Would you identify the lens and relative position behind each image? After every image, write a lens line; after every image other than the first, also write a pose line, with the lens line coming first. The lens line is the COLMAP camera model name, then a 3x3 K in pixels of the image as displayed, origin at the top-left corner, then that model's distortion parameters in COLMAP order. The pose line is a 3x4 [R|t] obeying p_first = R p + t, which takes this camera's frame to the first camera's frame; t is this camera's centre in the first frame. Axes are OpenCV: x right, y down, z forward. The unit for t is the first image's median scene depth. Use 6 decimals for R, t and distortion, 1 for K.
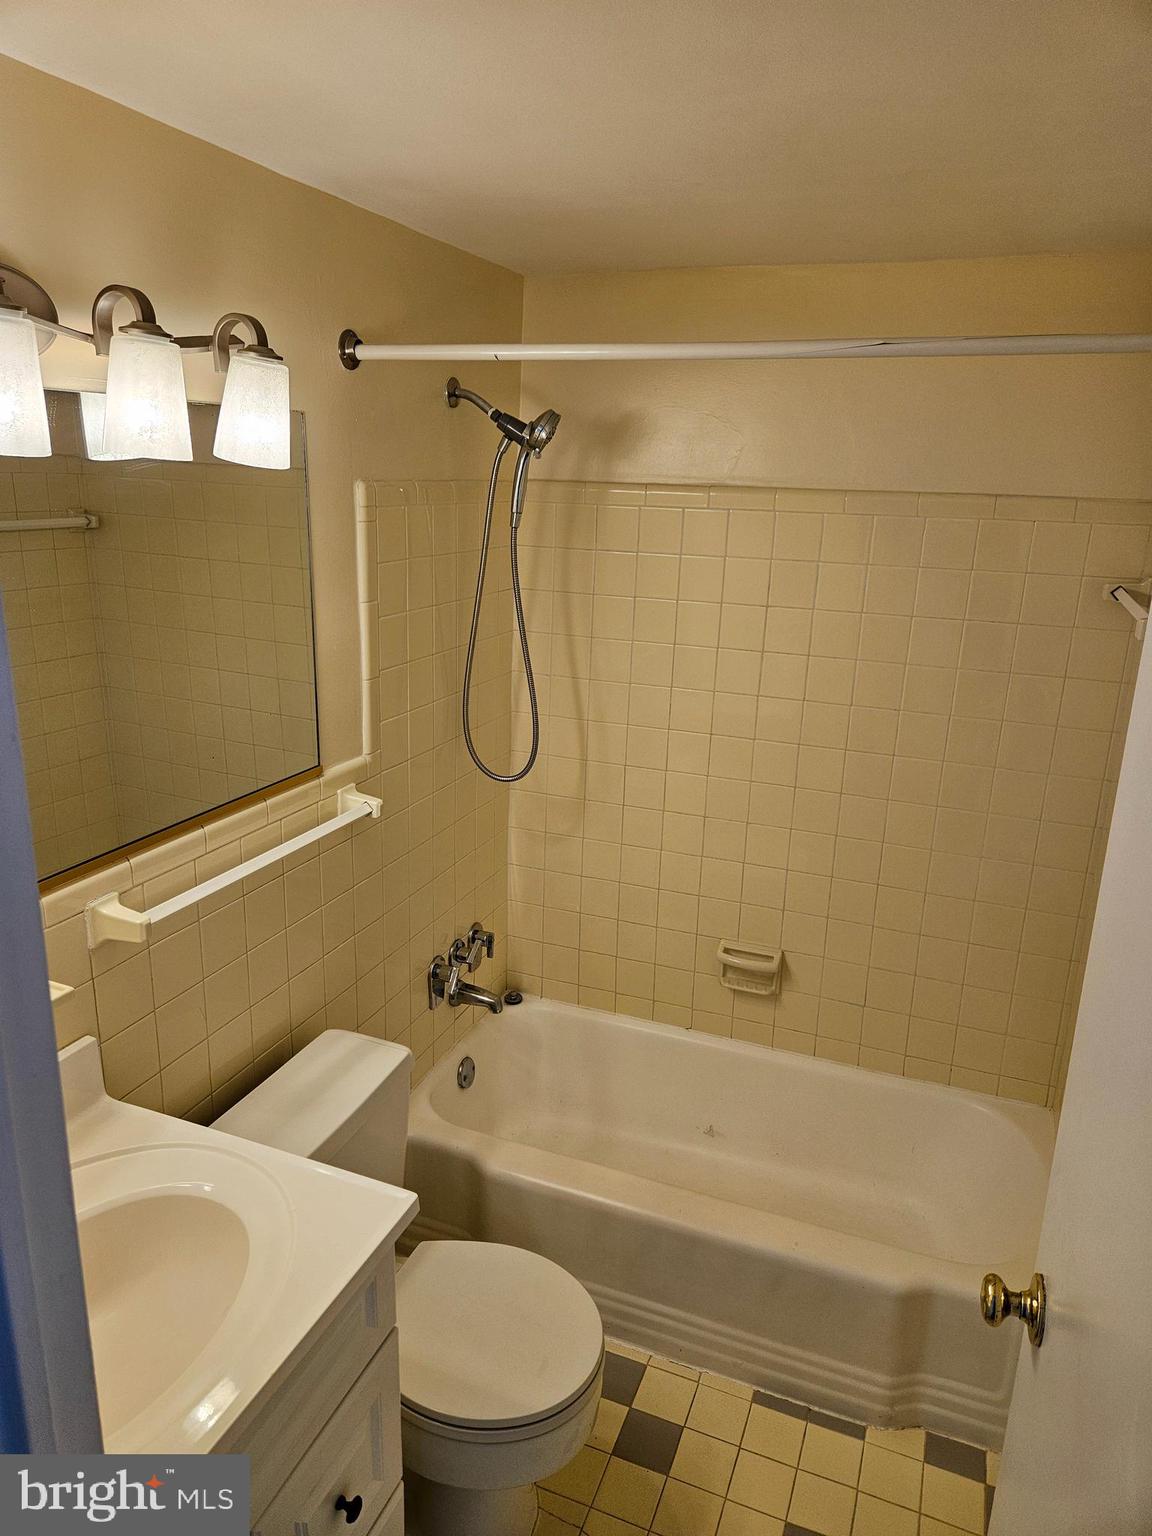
lens RADIAL K [[1009.5, 0, 584.7], [0, 1009.5, 743.9], [0, 0, 1]] dist [0.078316, -0.068629]
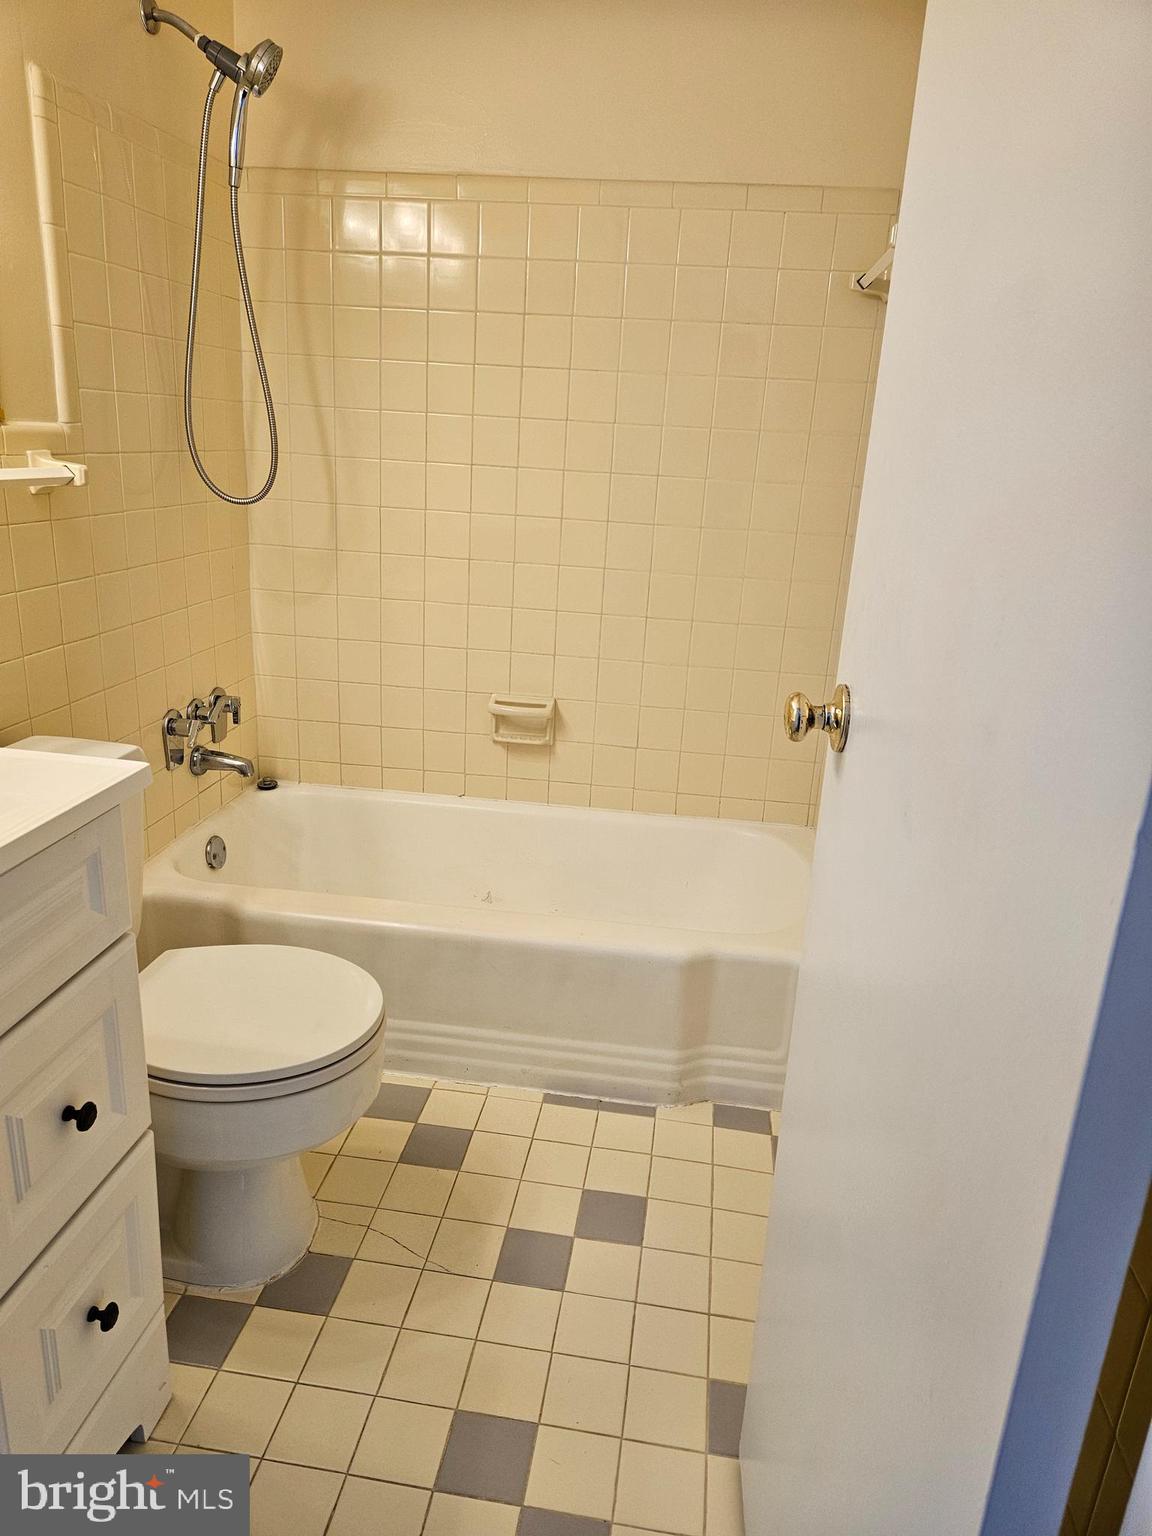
lens RADIAL K [[1030.5, 0, 584.6], [0, 1030.5, 673.5], [0, 0, 1]] dist [0.069813, -0.079090]
pose [[0.971713, -0.049214, 0.230980, -0.005482], [0.040208, 0.998242, 0.043540, 0.183230], [-0.232717, -0.033021, 0.971984, 0.048184]]
